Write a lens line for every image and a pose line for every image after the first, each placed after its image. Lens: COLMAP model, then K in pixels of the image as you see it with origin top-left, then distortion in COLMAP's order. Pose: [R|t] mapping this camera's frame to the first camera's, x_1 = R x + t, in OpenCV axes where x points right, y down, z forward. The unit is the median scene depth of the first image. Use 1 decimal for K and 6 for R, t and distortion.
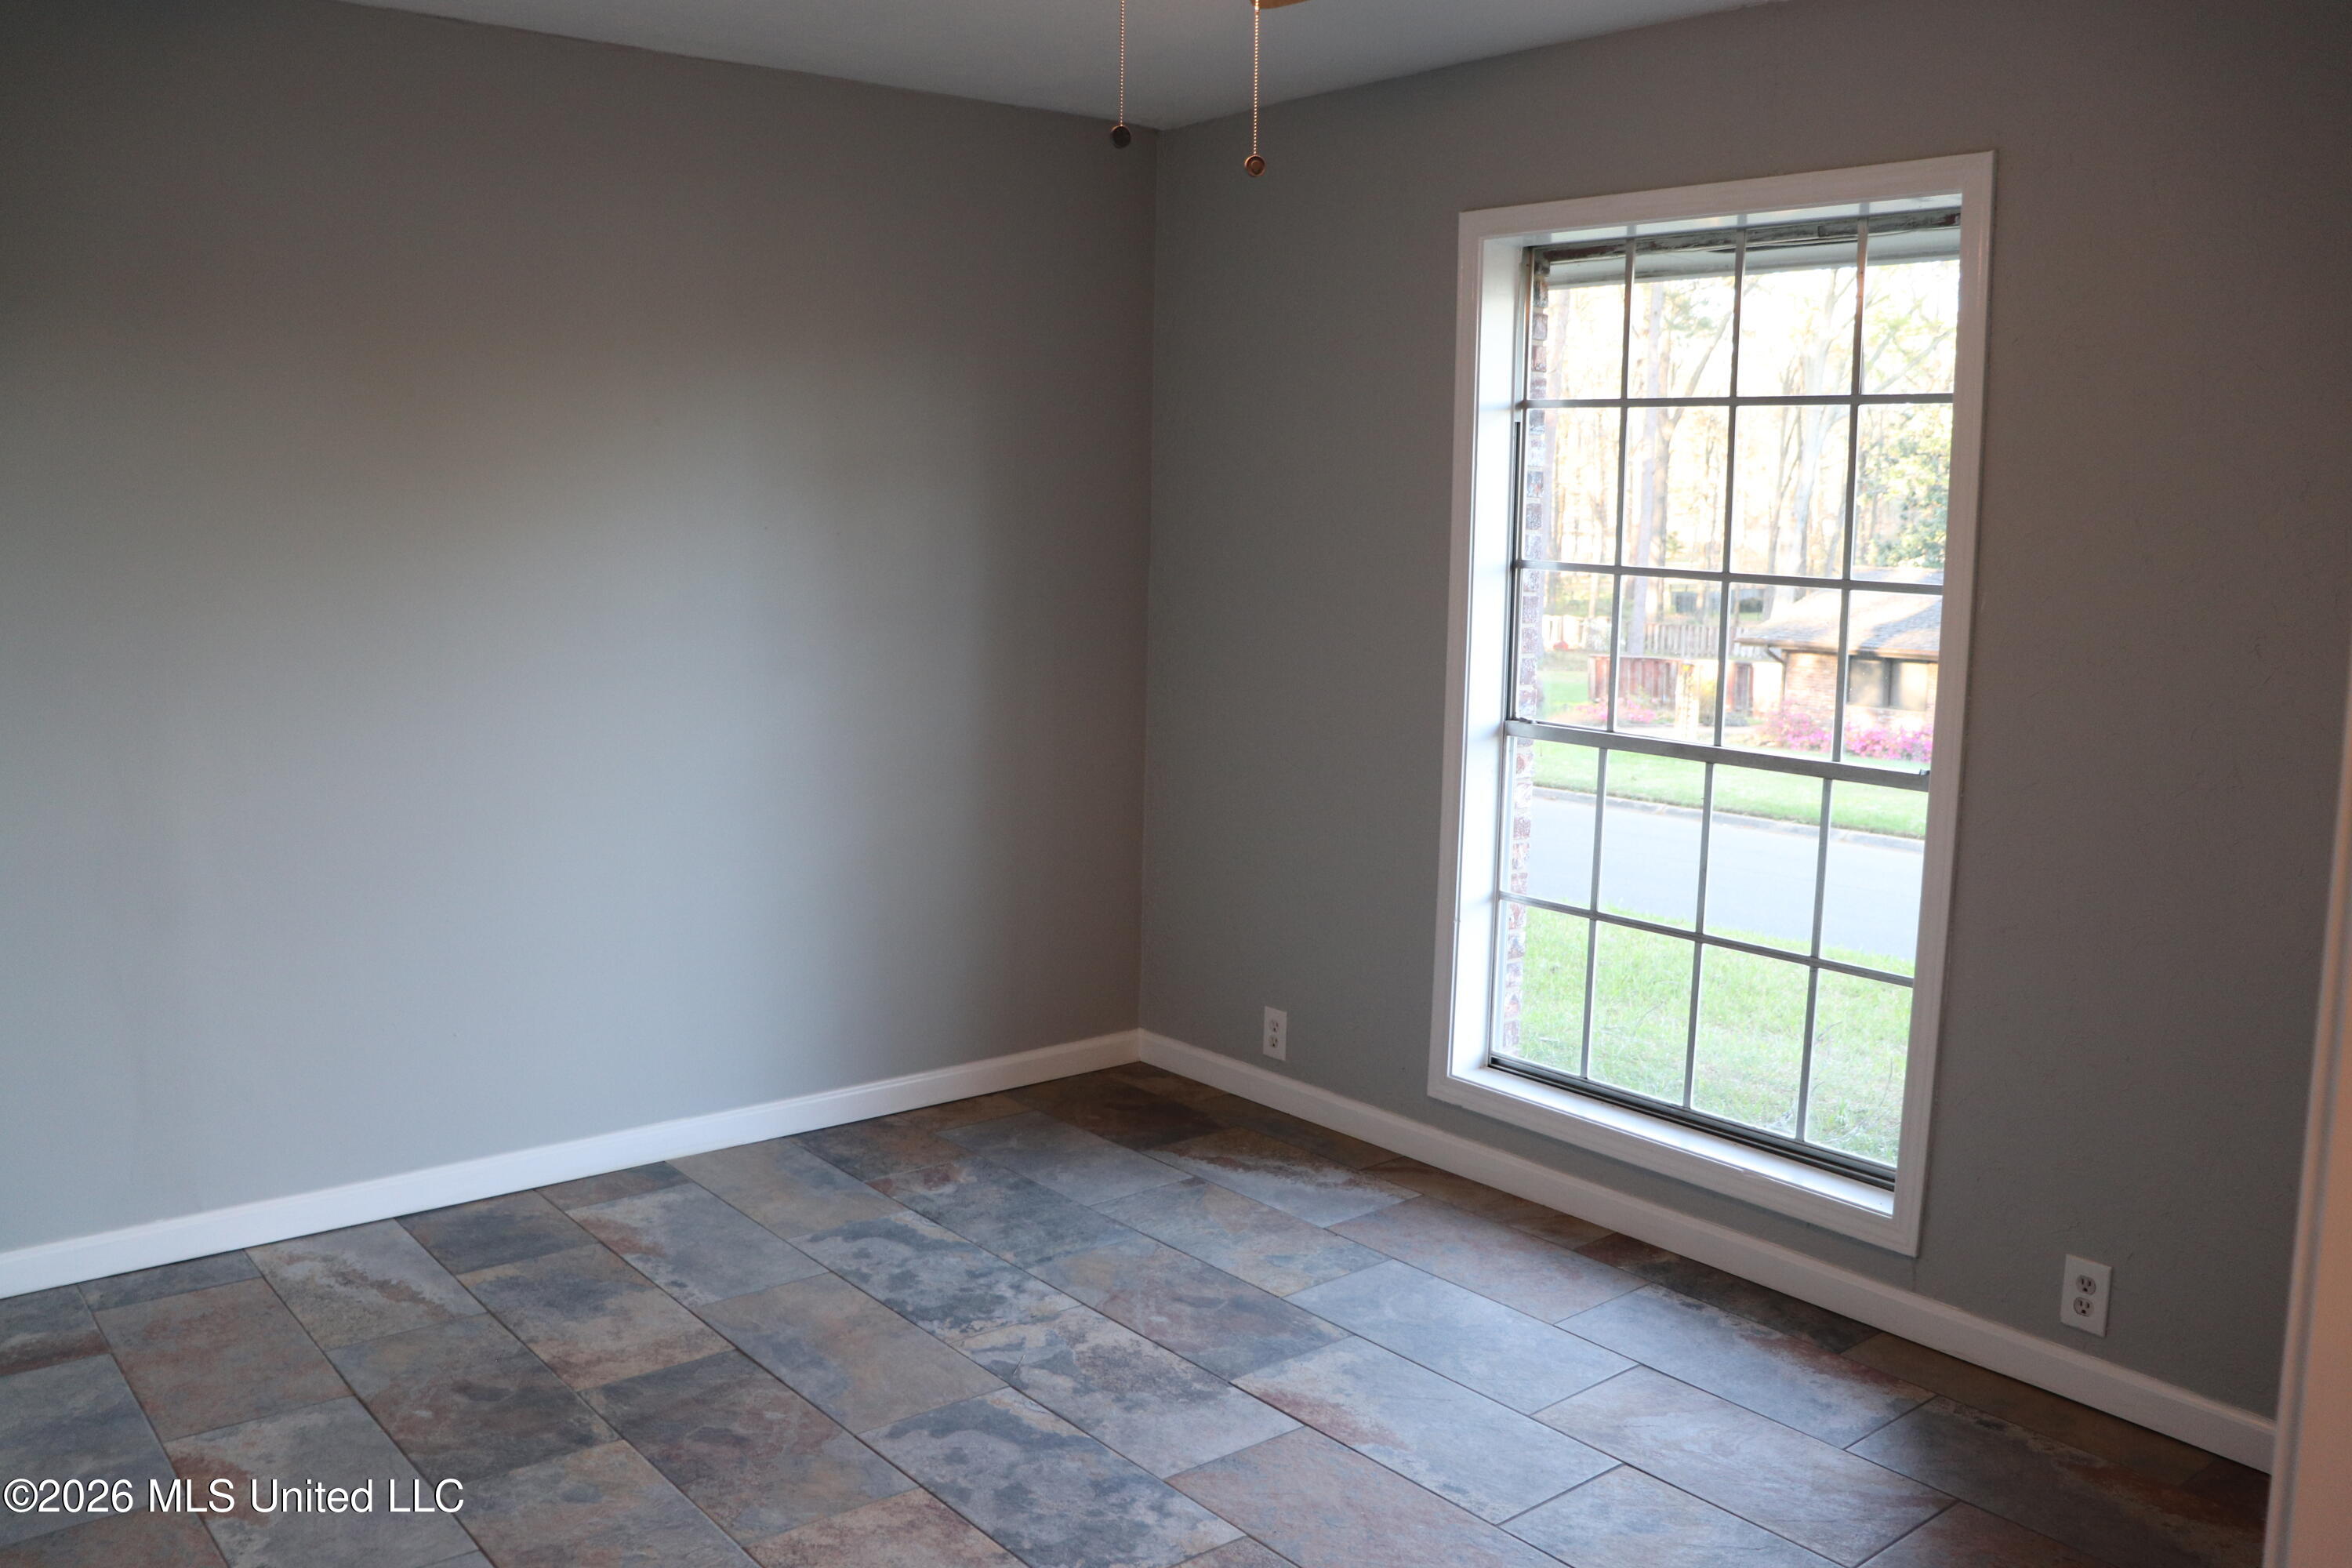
lens RADIAL K [[1883.1, 0, 1157.8], [0, 1883.1, 766.7], [0, 0, 1]] dist [-0.117176, 0.033755]
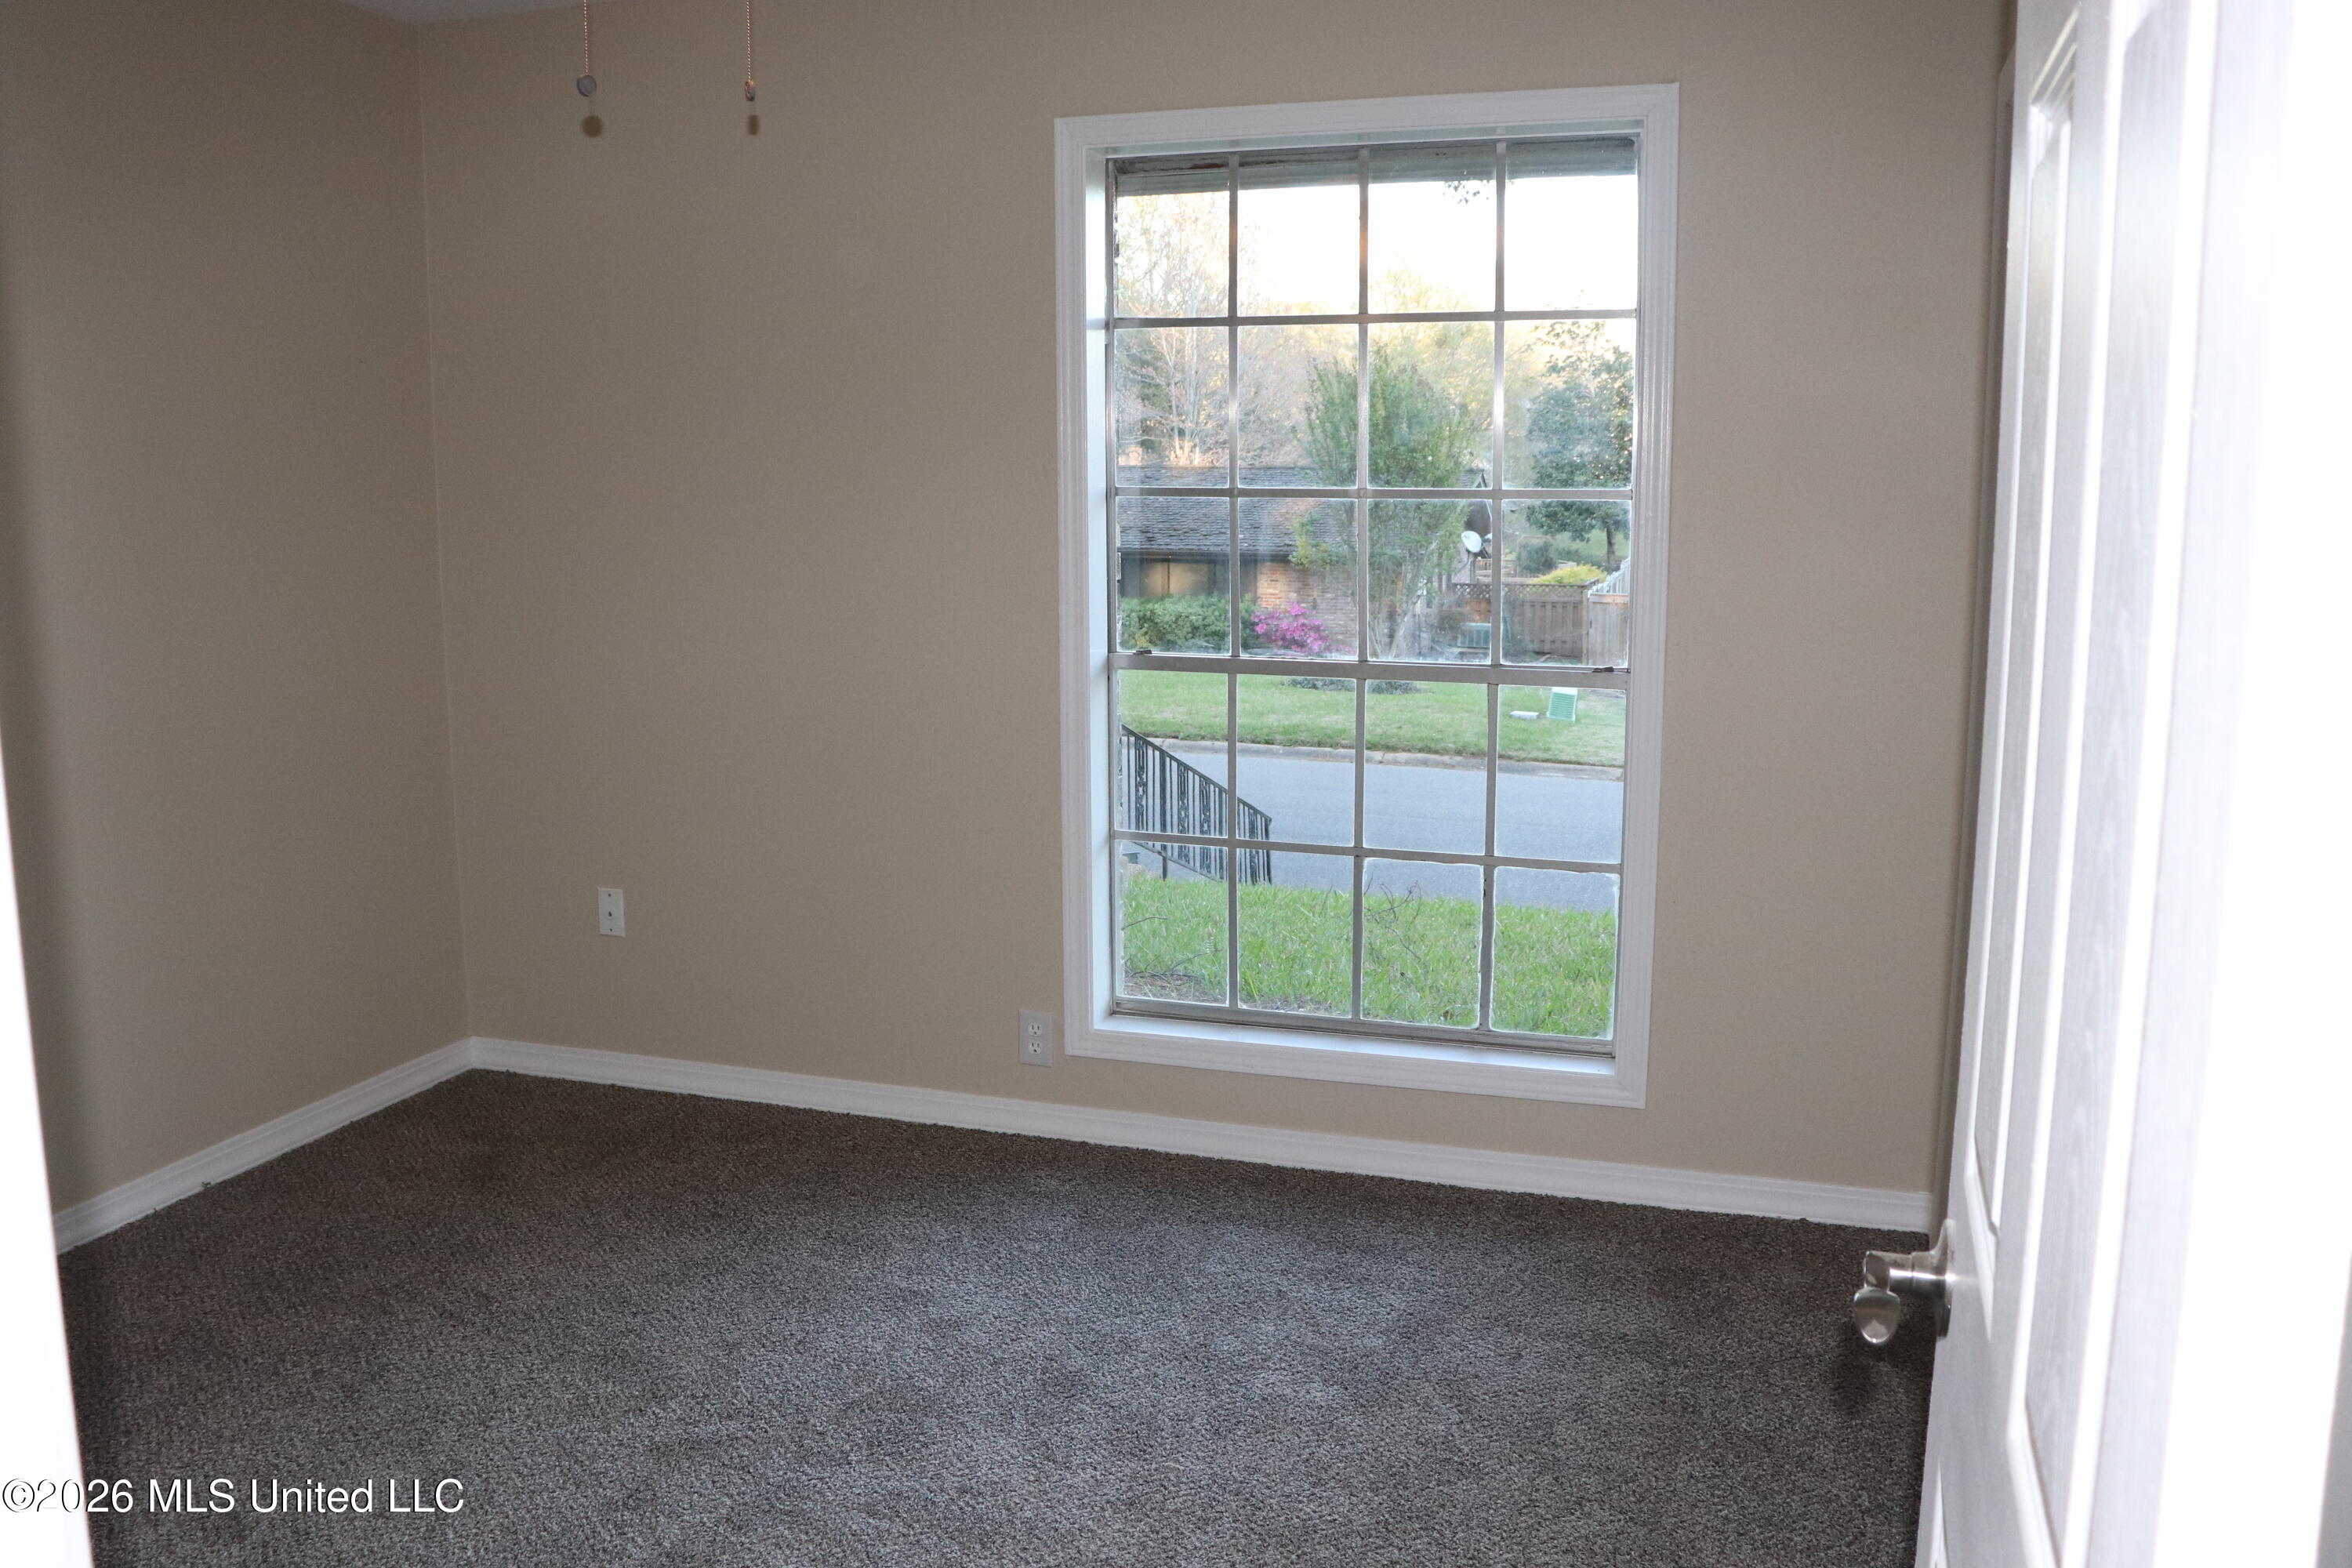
lens RADIAL K [[1883.1, 0, 1175.9], [0, 1883.1, 788.2], [0, 0, 1]] dist [-0.117176, 0.033755]
pose [[0.875695, -0.109888, 0.470194, -0.254926], [0.088652, 0.993797, 0.067151, -0.018764], [-0.474656, -0.017120, 0.880005, 0.138105]]
